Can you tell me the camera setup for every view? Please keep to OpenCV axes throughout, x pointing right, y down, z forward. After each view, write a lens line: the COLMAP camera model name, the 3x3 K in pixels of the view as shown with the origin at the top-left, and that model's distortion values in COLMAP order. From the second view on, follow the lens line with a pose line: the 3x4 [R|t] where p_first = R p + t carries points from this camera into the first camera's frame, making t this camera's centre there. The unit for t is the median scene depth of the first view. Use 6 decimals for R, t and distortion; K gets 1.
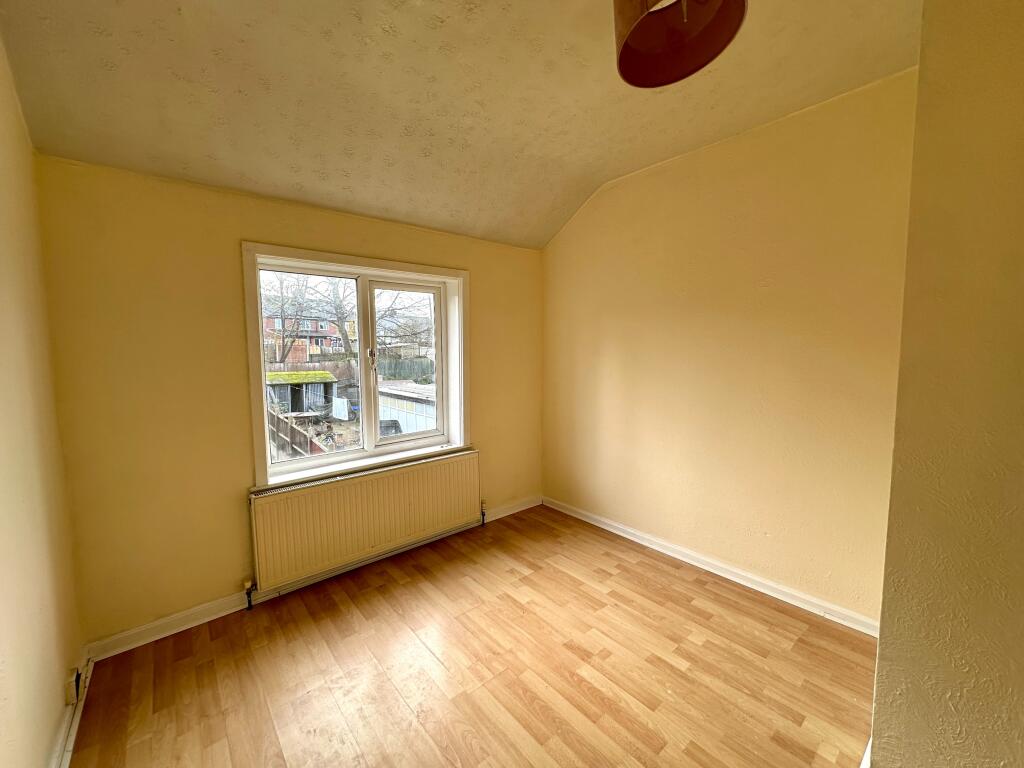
lens RADIAL K [[410.7, 0, 515.3], [0, 410.7, 387.1], [0, 0, 1]] dist [0.001870, 0.000580]
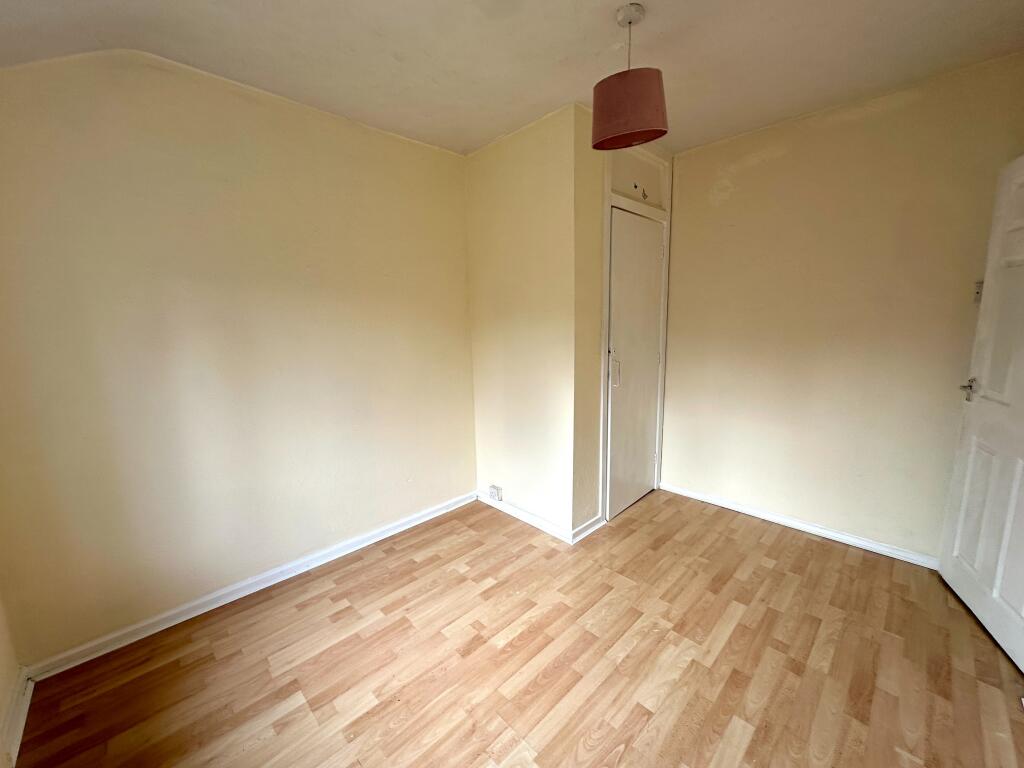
lens RADIAL K [[410.7, 0, 515.8], [0, 410.7, 382.6], [0, 0, 1]] dist [0.001870, 0.000580]
pose [[-0.066739, -0.146916, 0.986895, -0.637762], [0.114404, 0.981450, 0.153842, -0.087700], [-0.991190, 0.123172, -0.048694, 0.780568]]
